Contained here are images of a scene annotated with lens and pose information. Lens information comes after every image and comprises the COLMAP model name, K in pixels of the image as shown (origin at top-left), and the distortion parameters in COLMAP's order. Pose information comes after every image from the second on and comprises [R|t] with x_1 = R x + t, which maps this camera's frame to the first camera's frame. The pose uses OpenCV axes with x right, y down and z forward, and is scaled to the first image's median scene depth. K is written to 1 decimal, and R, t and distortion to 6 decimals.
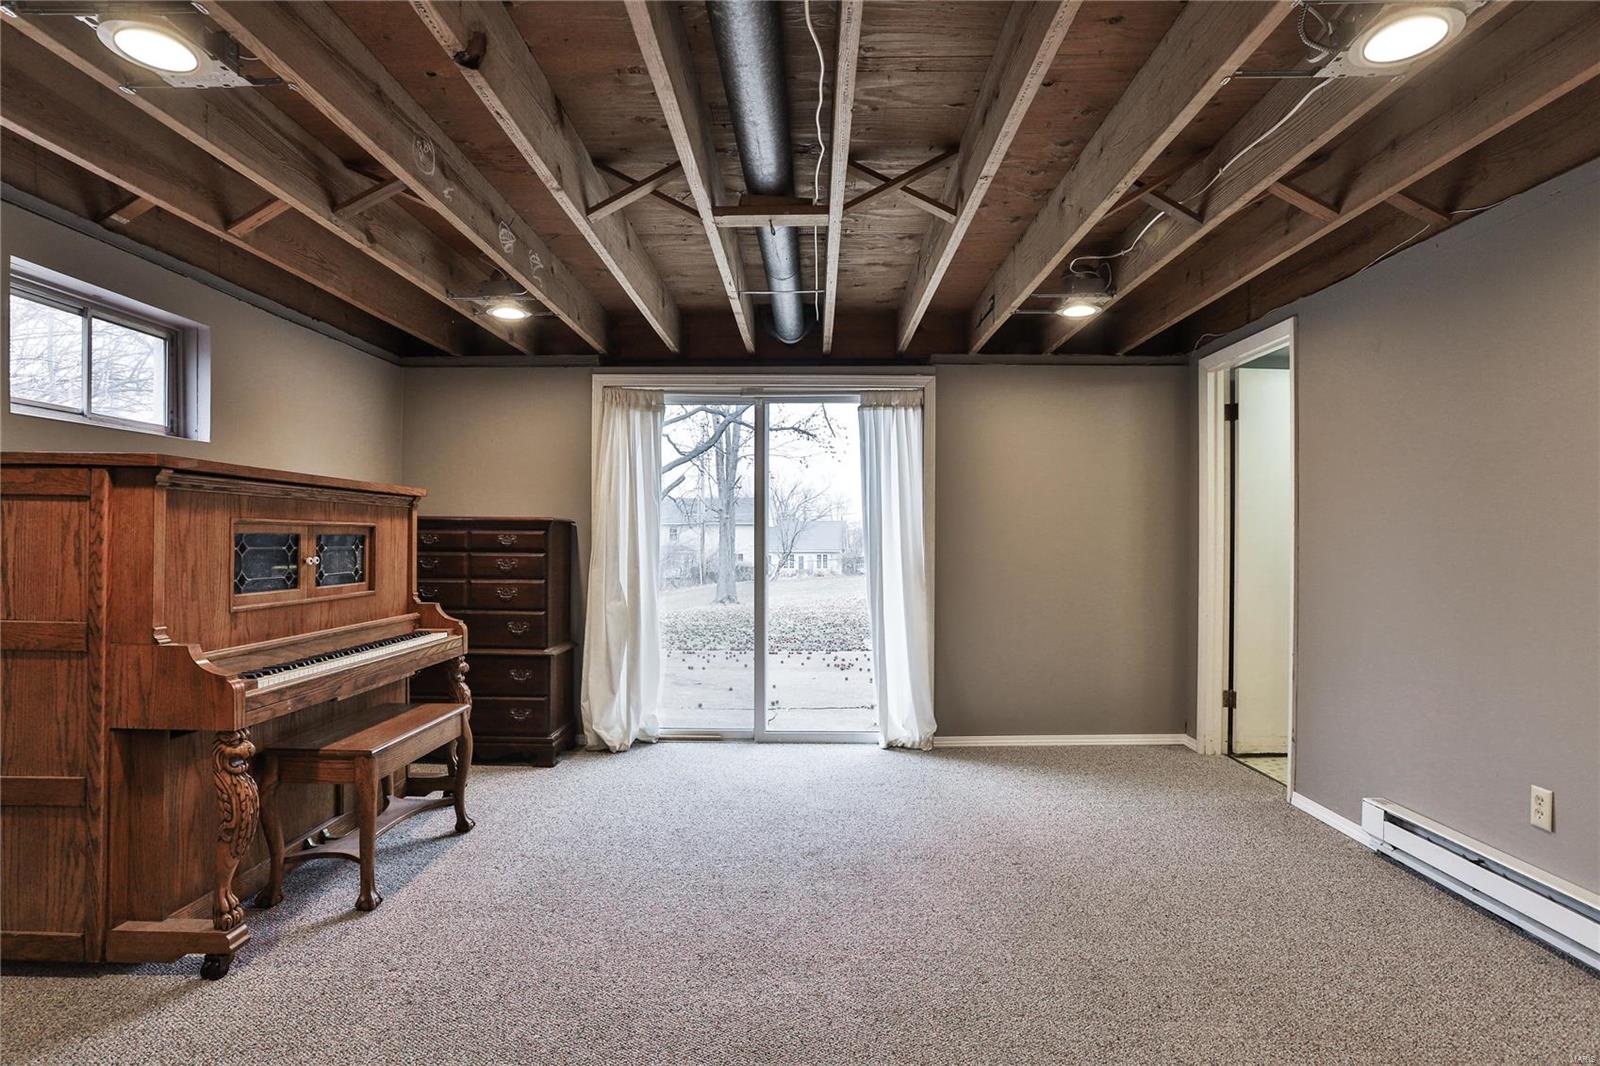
lens RADIAL K [[862.5, 0, 797.0], [0, 862.5, 532.3], [0, 0, 1]] dist [-0.027528, 0.000550]
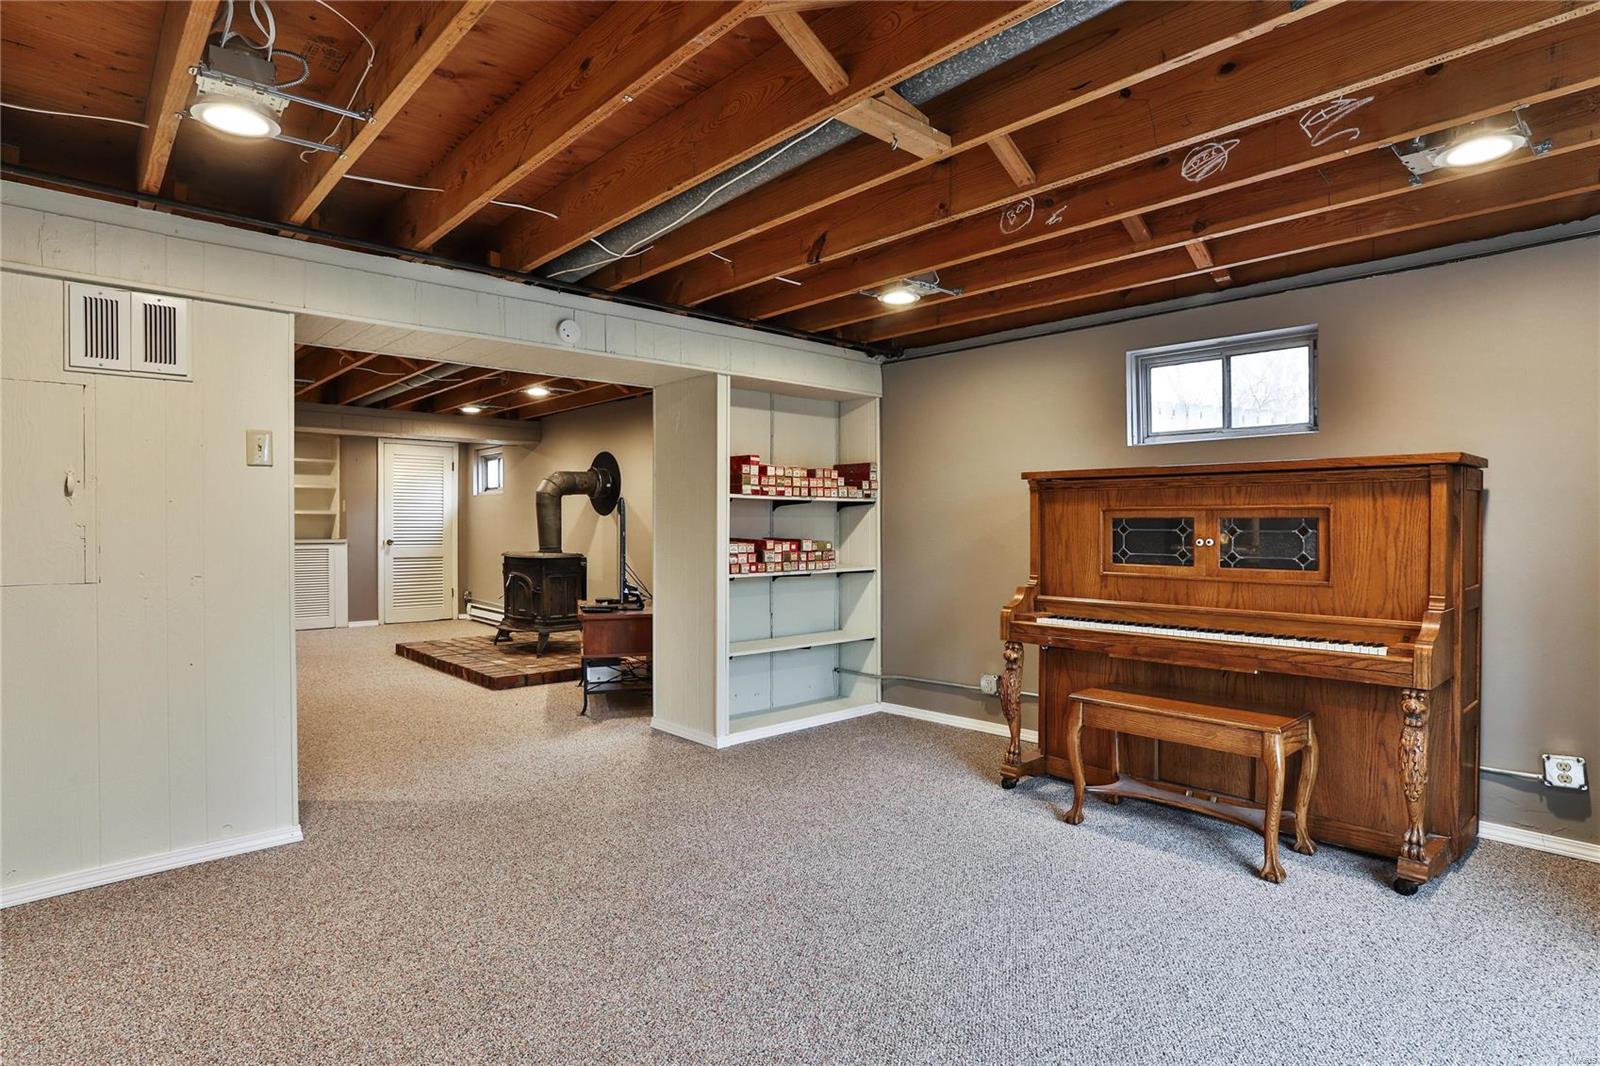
lens RADIAL K [[862.5, 0, 794.0], [0, 862.5, 525.1], [0, 0, 1]] dist [-0.027528, 0.000550]
pose [[-0.733184, 0.003175, -0.680023, 0.576886], [0.003908, 0.999992, 0.000455, 0.008960], [0.680019, -0.002324, -0.733191, 1.491312]]
